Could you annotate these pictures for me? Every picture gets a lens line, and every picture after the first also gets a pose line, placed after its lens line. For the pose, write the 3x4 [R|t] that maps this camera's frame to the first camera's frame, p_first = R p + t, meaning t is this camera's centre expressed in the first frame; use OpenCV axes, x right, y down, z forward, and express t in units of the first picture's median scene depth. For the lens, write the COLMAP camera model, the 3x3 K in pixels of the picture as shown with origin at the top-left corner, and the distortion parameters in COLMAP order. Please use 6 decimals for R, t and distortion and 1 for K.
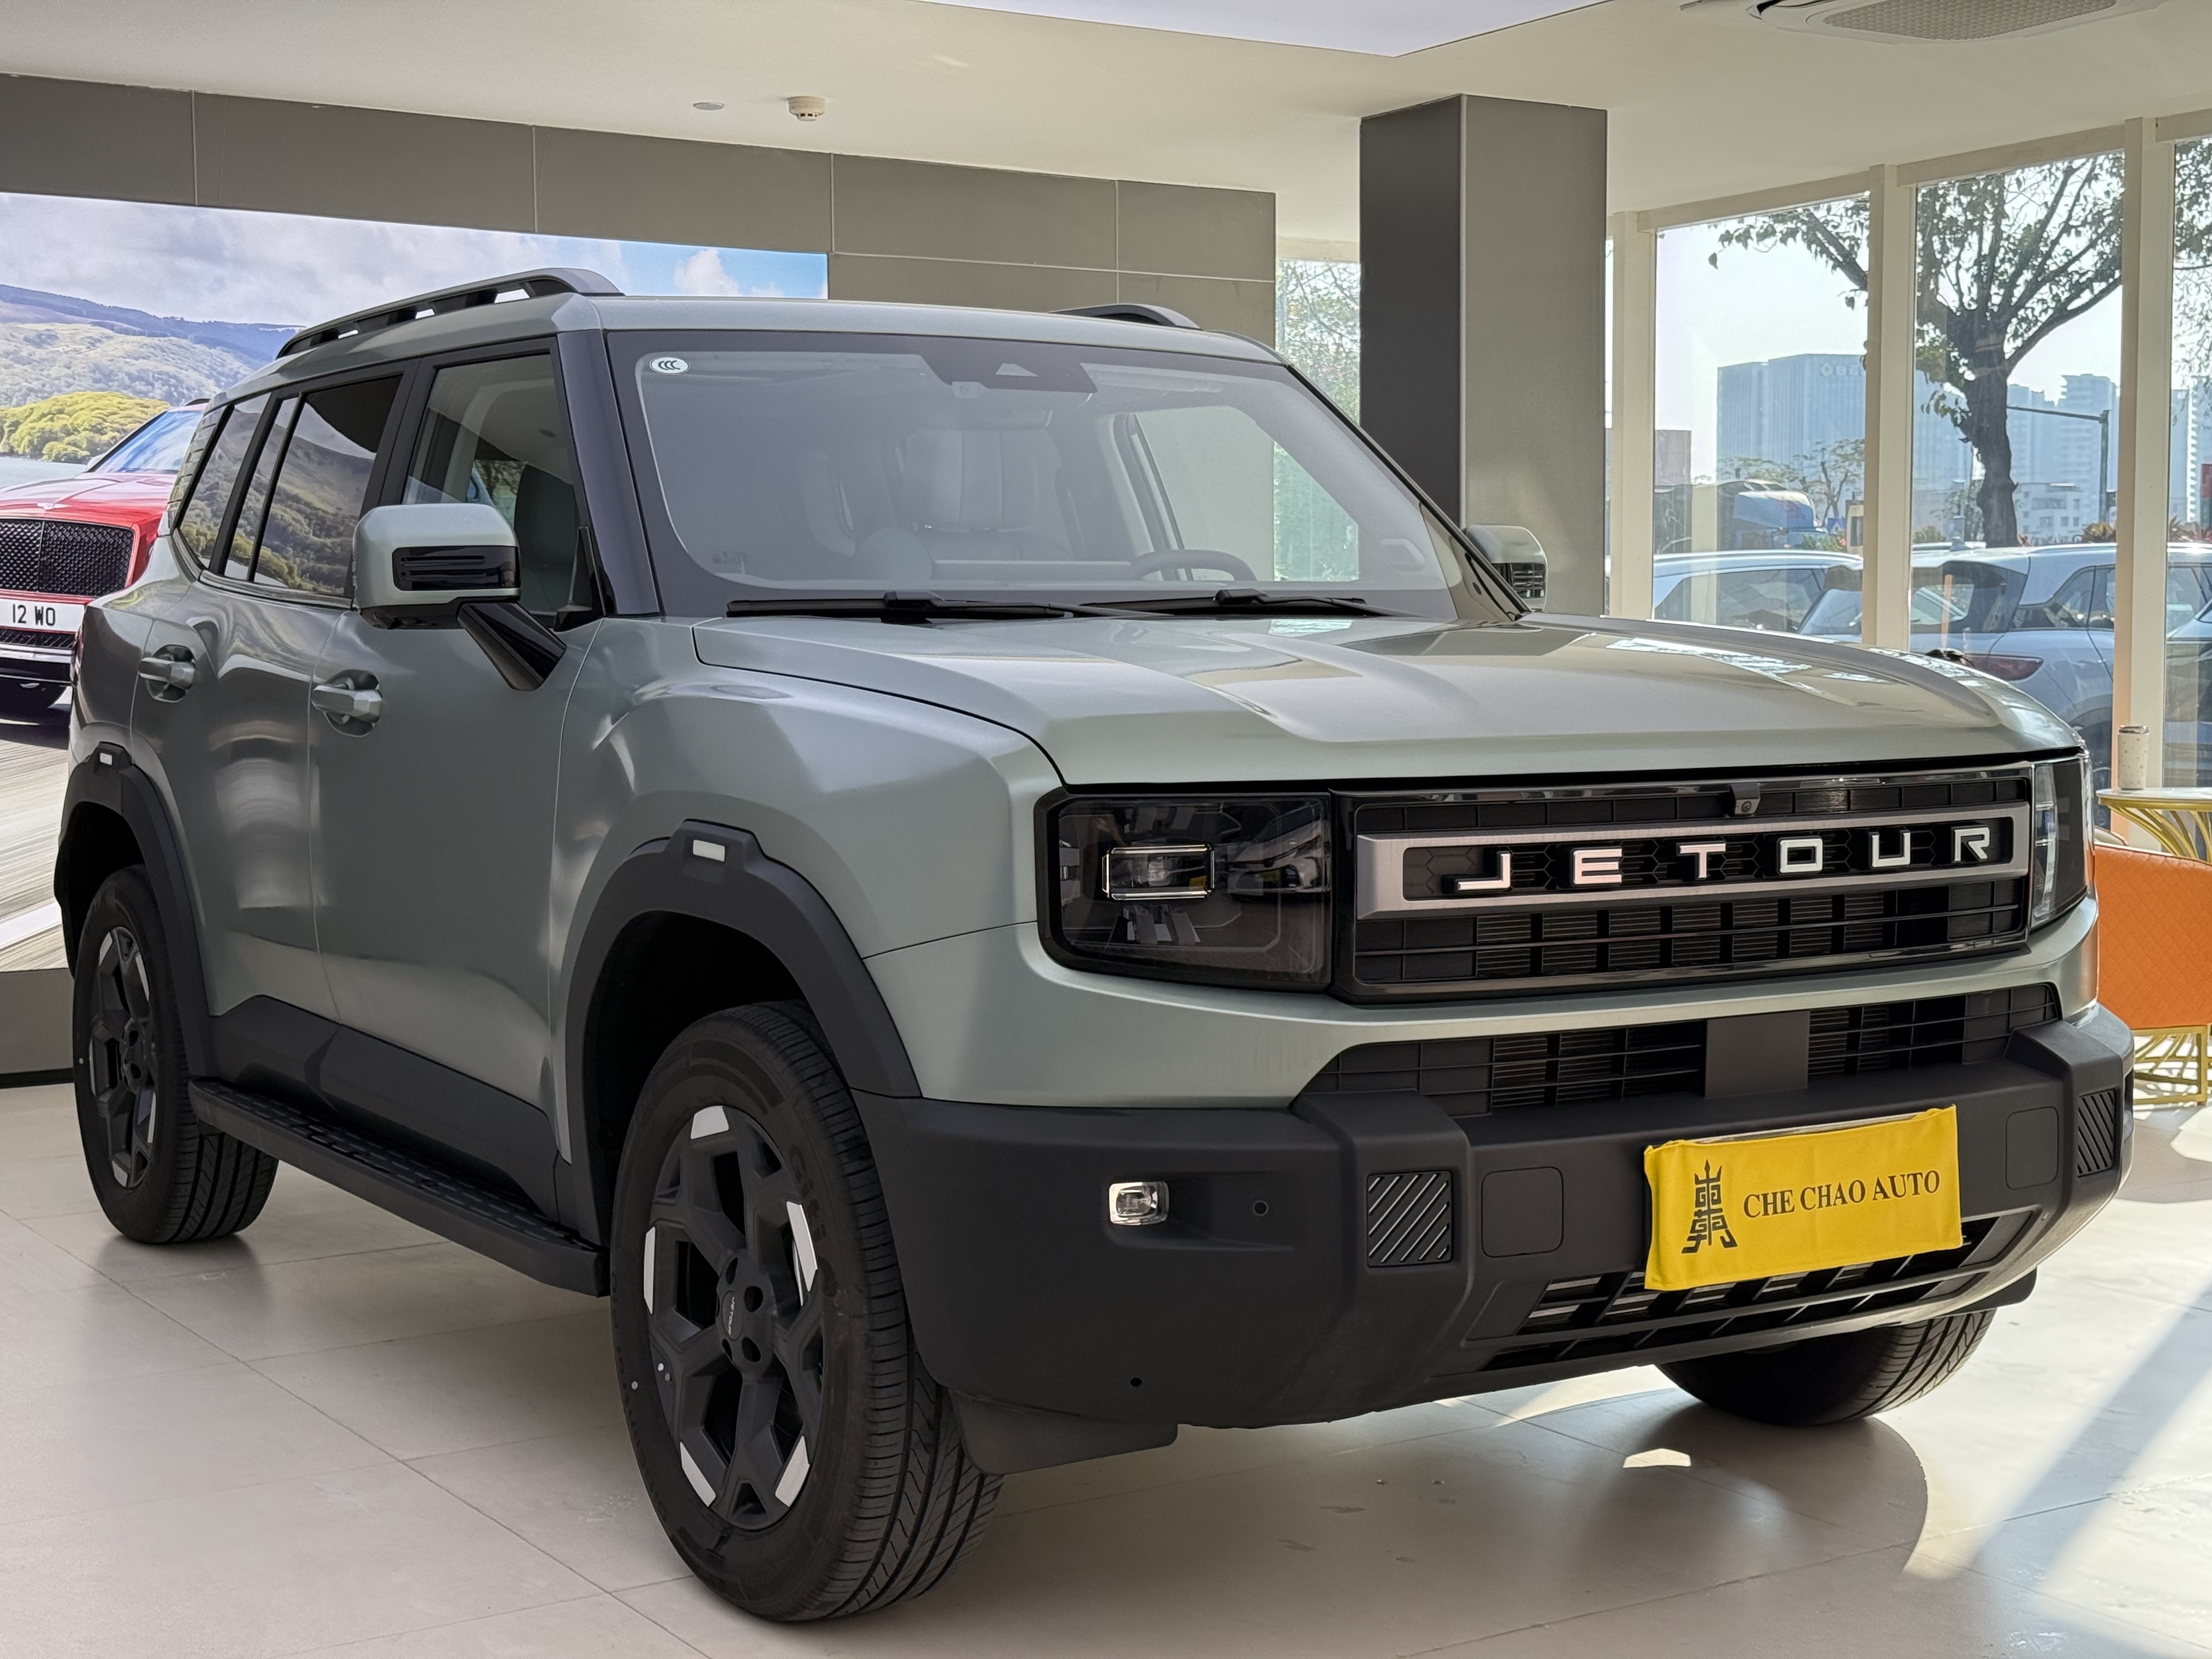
lens RADIAL K [[3065.8, 0, 1104.3], [0, 3065.8, 815.7], [0, 0, 1]] dist [0.113114, 0.000000]
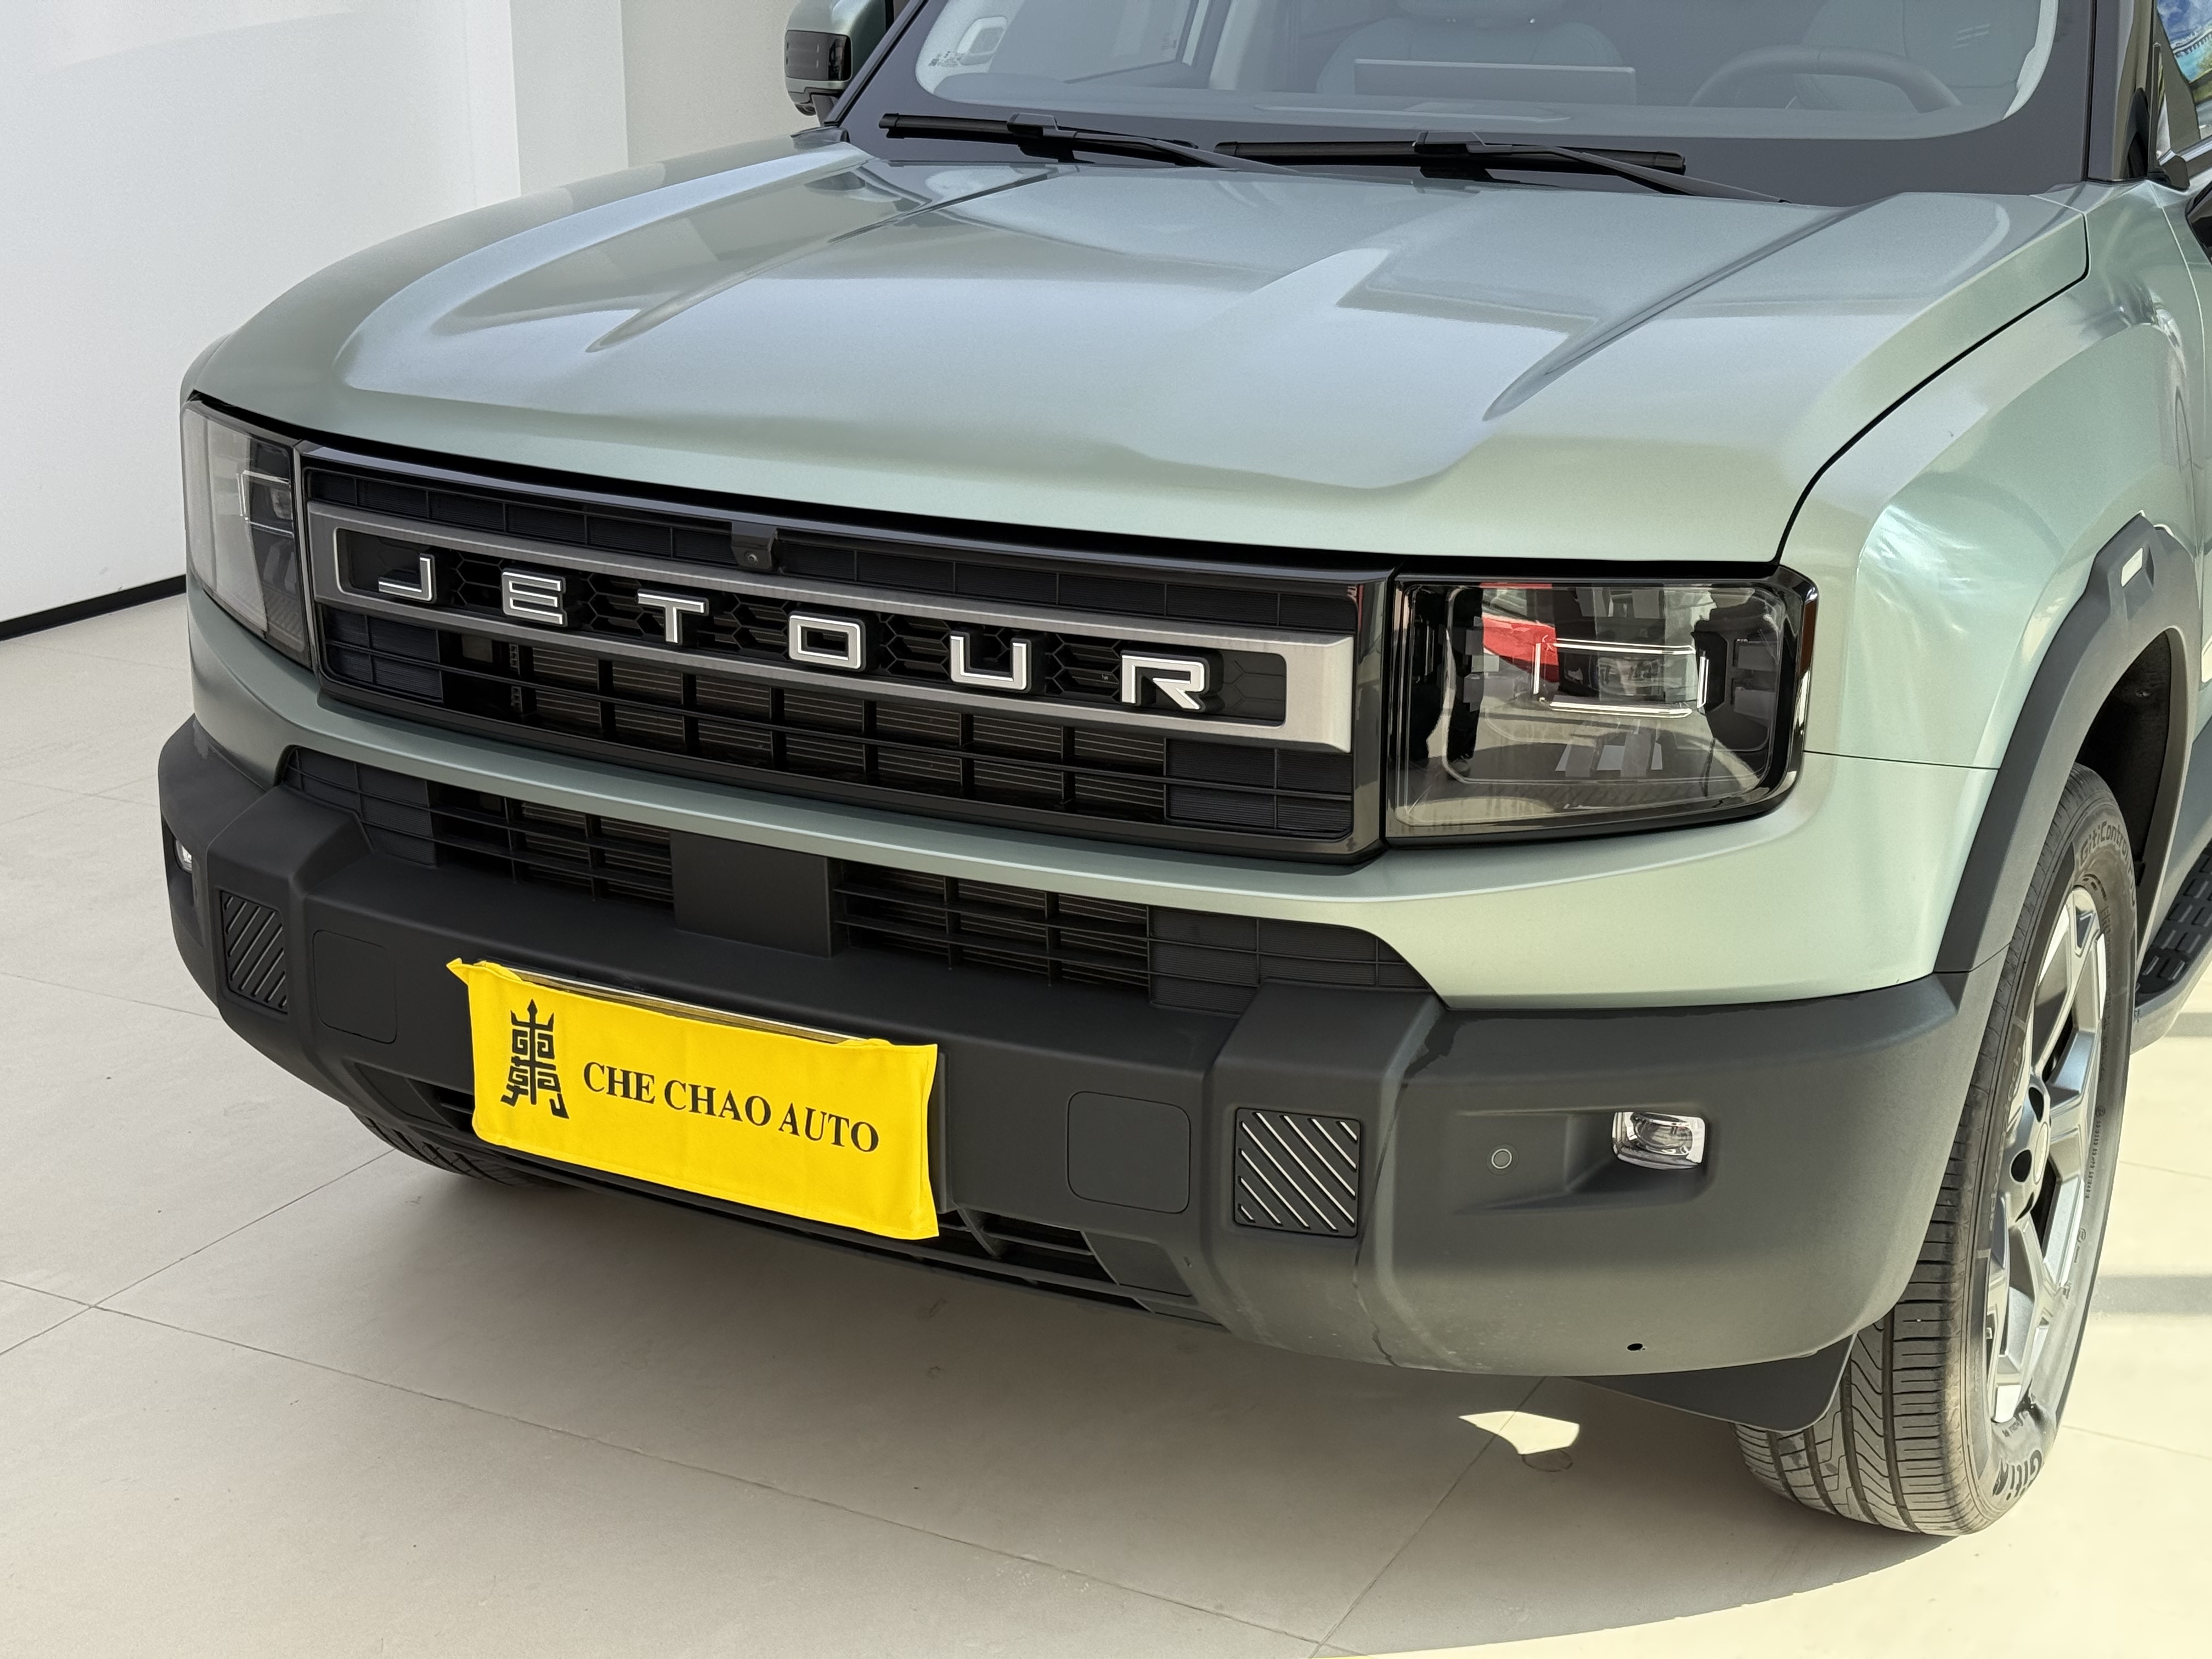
lens RADIAL K [[3065.8, 0, 1125.0], [0, 3065.8, 840.8], [0, 0, 1]] dist [0.113114, 0.000000]
pose [[0.505840, 0.265107, -0.820880, 0.862665], [-0.064453, 0.960560, 0.270500, -0.139333], [0.860216, -0.083922, 0.502977, 0.720462]]
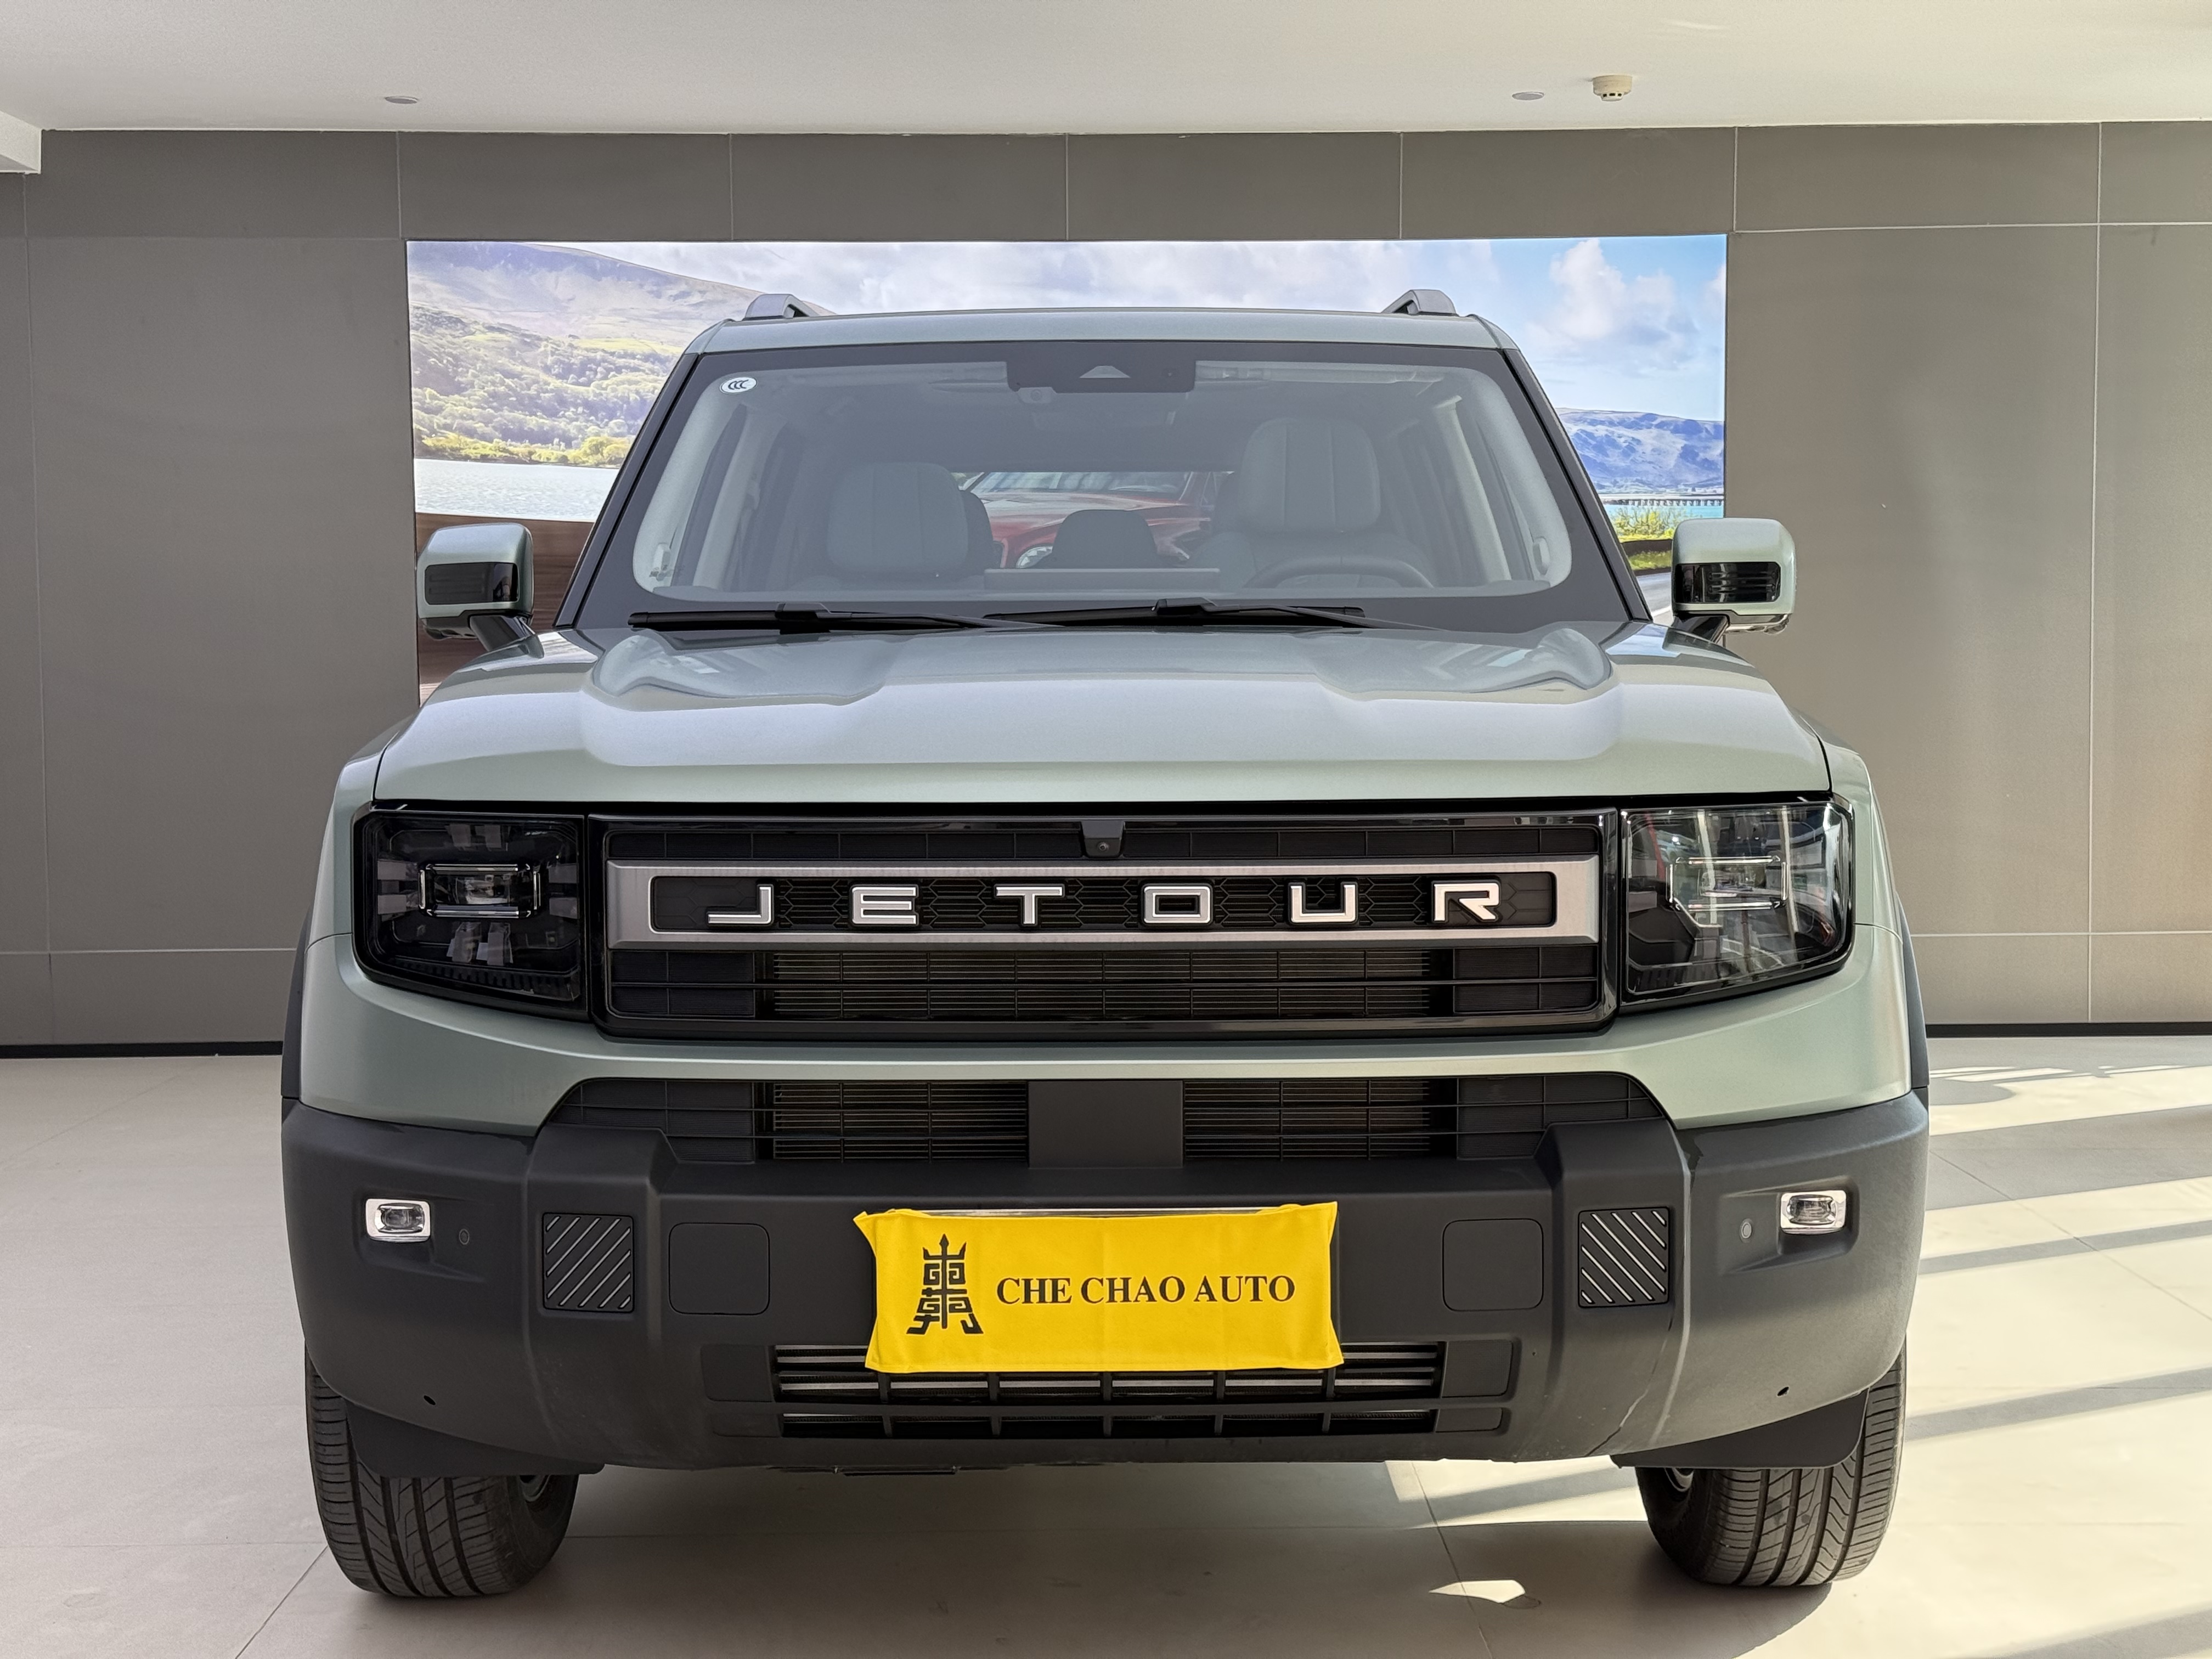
lens RADIAL K [[3065.8, 0, 1115.5], [0, 3065.8, 827.4], [0, 0, 1]] dist [0.113114, 0.000000]
pose [[0.850547, 0.033949, -0.524802, 0.685975], [-0.031009, 0.999415, 0.014395, -0.021721], [0.524984, 0.004030, 0.851103, 0.248987]]
